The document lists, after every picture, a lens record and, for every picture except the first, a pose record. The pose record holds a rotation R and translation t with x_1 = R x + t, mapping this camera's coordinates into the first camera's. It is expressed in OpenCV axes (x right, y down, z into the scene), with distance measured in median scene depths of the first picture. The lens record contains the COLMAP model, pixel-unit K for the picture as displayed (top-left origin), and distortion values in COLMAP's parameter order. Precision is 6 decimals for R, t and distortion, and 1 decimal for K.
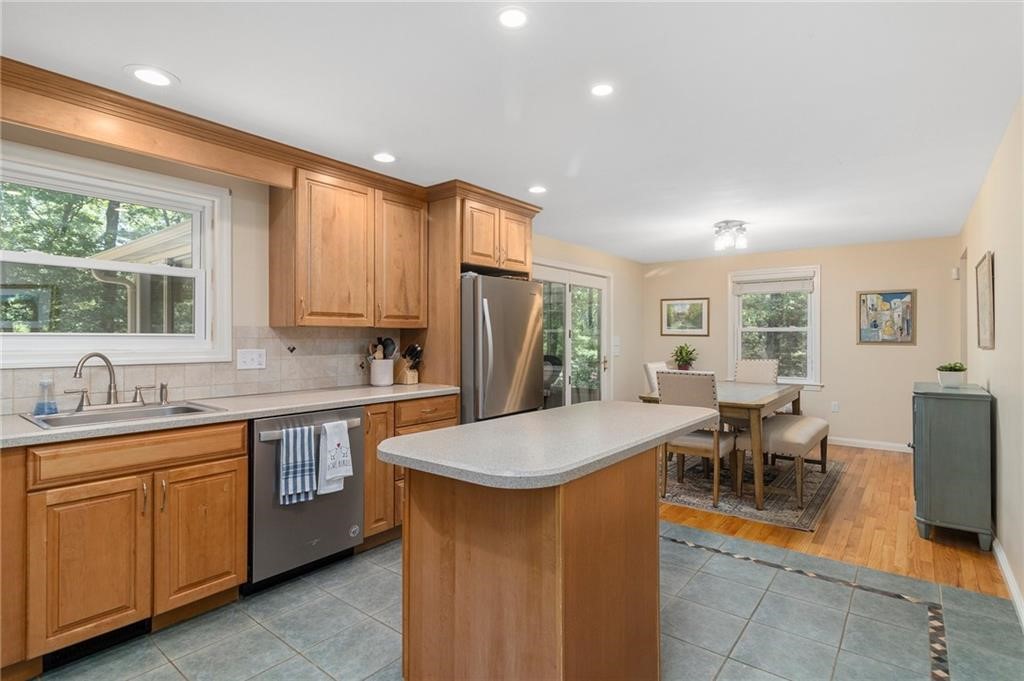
lens RADIAL K [[501.1, 0, 517.9], [0, 501.1, 336.9], [0, 0, 1]] dist [-0.002377, -0.001194]
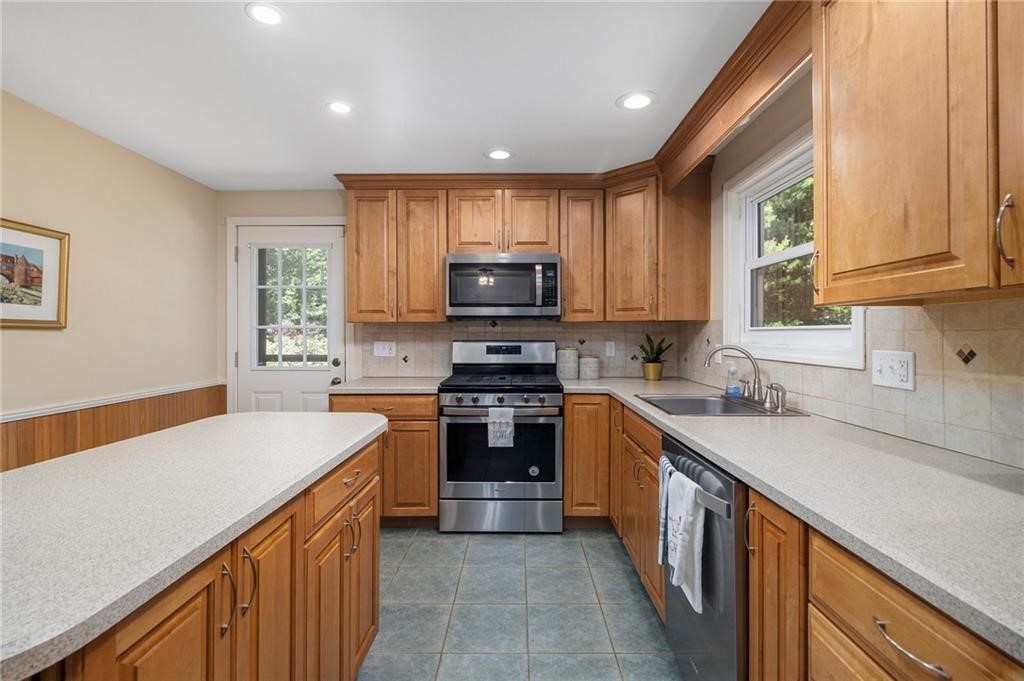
lens RADIAL K [[474.5, 0, 516.5], [0, 474.5, 334.4], [0, 0, 1]] dist [-0.001231, 0.001407]
pose [[-0.789100, -0.001064, -0.614264, 0.101901], [0.000673, 0.999996, -0.002597, 0.008040], [0.614265, -0.002463, -0.789096, 1.160529]]
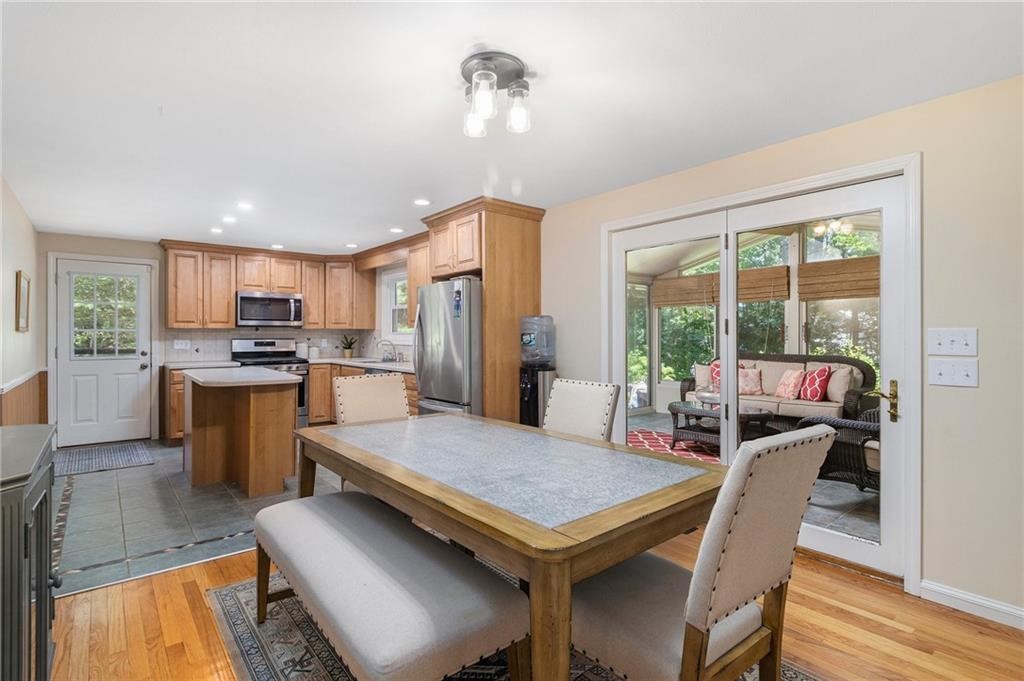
lens RADIAL K [[501.1, 0, 518.7], [0, 501.1, 334.6], [0, 0, 1]] dist [-0.002377, -0.001194]
pose [[-0.203485, -0.001132, -0.979077, 1.342755], [0.001514, 0.999998, -0.001471, 0.006830], [0.979077, -0.001782, -0.203483, 1.763940]]
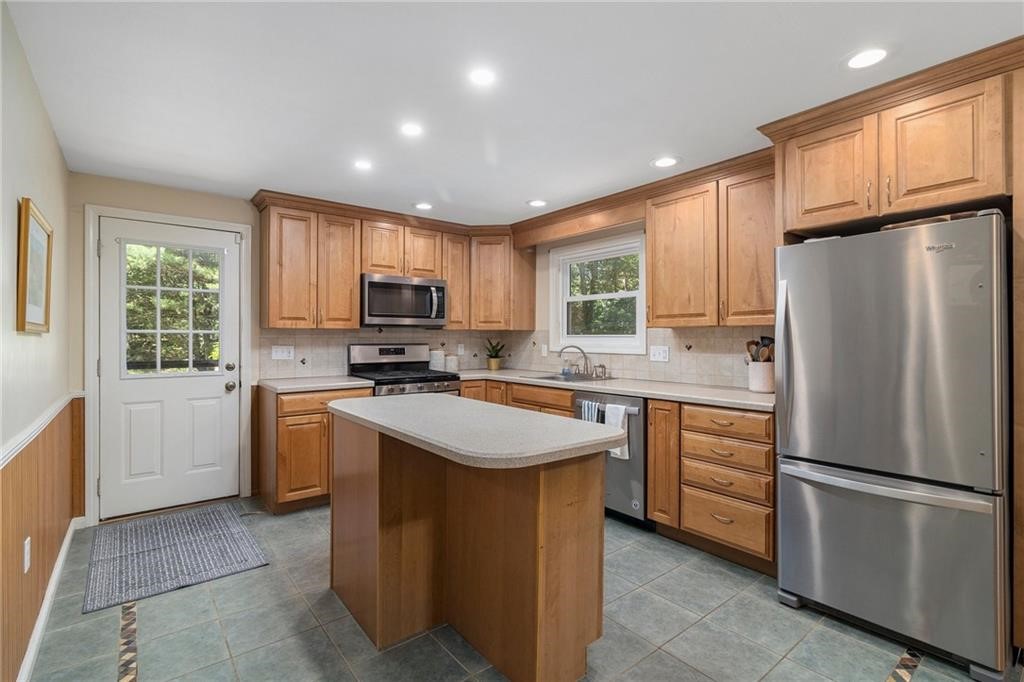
lens RADIAL K [[474.5, 0, 516.0], [0, 474.5, 337.8], [0, 0, 1]] dist [-0.001231, 0.001407]
pose [[-0.220271, -0.000883, -0.975438, 0.750791], [0.001932, 0.999997, -0.001341, 0.003898], [0.975437, -0.002180, -0.220269, 0.914011]]
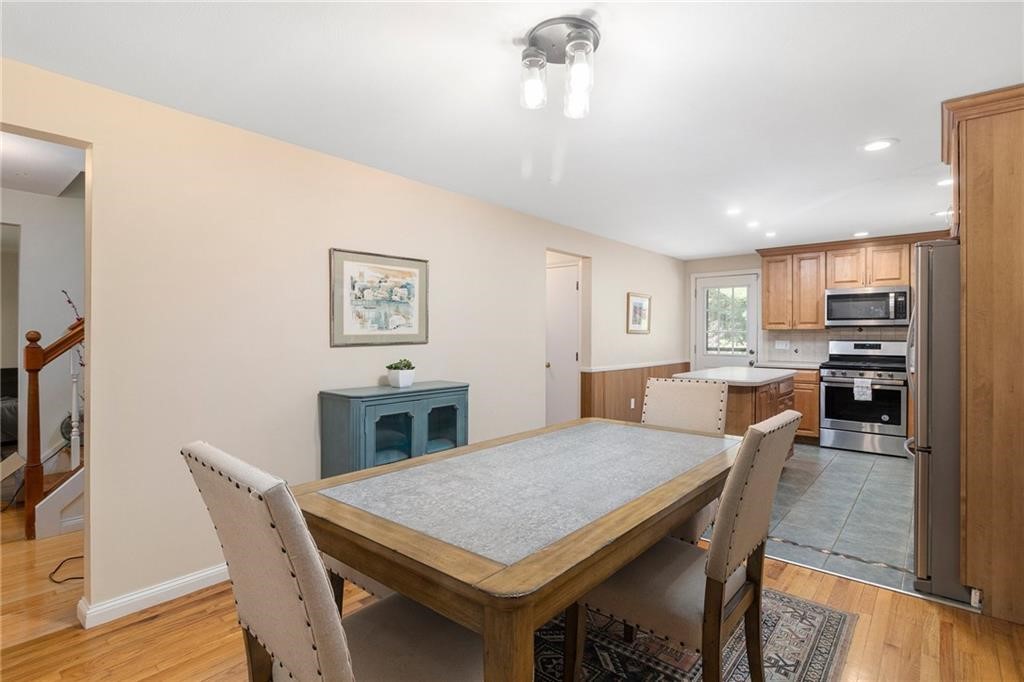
lens RADIAL K [[501.1, 0, 510.3], [0, 501.1, 338.4], [0, 0, 1]] dist [-0.002377, -0.001194]
pose [[-0.999133, -0.003144, 0.041509, 0.708611], [-0.002933, 0.999983, 0.005130, 0.006332], [-0.041525, 0.005004, -0.999125, 2.210395]]
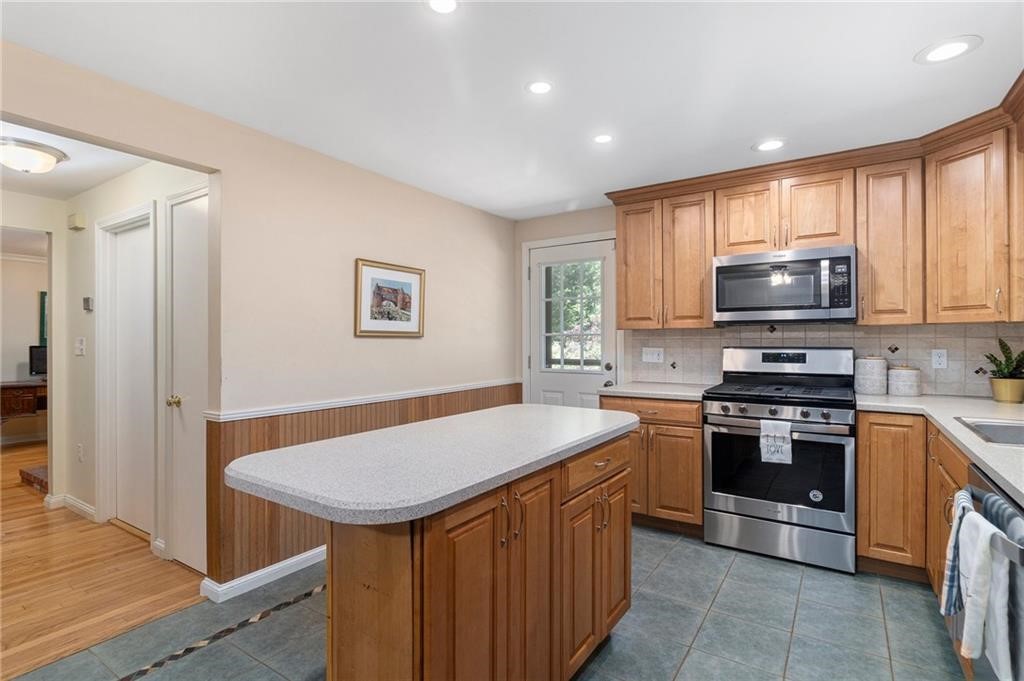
lens RADIAL K [[501.1, 0, 513.6], [0, 501.1, 341.3], [0, 0, 1]] dist [-0.002377, -0.001194]
pose [[-0.996753, 0.001515, -0.080500, 0.091115], [0.001633, 0.999998, -0.001401, 0.007432], [0.080498, -0.001528, -0.996754, 1.271765]]
